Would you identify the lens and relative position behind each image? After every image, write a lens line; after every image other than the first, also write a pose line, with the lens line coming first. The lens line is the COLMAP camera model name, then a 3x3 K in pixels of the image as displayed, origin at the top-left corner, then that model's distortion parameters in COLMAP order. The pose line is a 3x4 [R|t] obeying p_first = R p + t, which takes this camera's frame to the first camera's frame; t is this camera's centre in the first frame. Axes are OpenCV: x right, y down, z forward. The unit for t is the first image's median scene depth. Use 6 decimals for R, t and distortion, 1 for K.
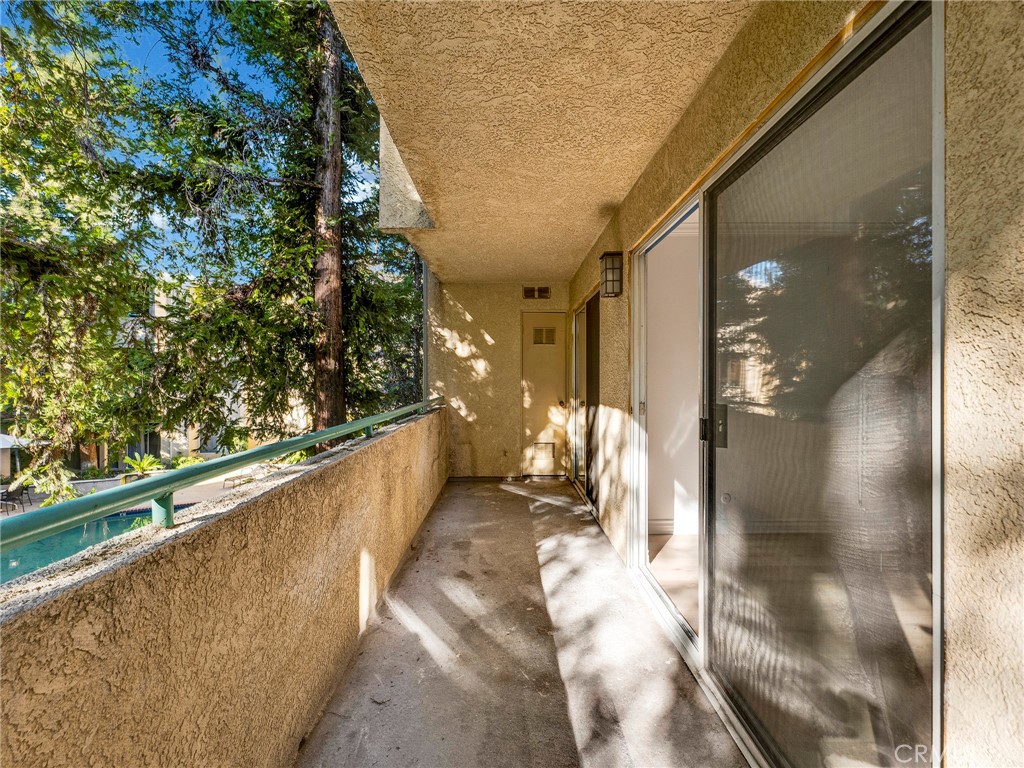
lens RADIAL K [[465.0, 0, 514.0], [0, 465.0, 386.6], [0, 0, 1]] dist [0.006250, -0.001571]
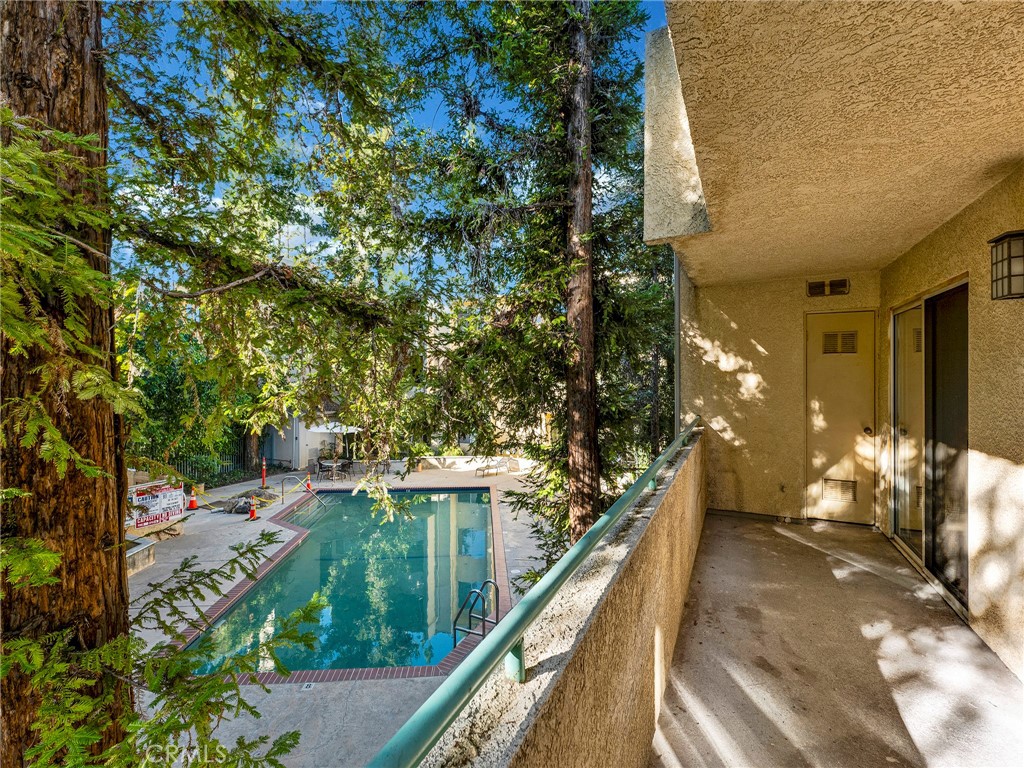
lens RADIAL K [[465.0, 0, 508.2], [0, 465.0, 389.3], [0, 0, 1]] dist [0.006250, -0.001571]
pose [[0.887943, 0.004704, -0.459929, -0.081999], [0.001582, 0.999911, 0.013280, -0.049733], [0.459950, -0.012520, 0.887856, 0.055085]]
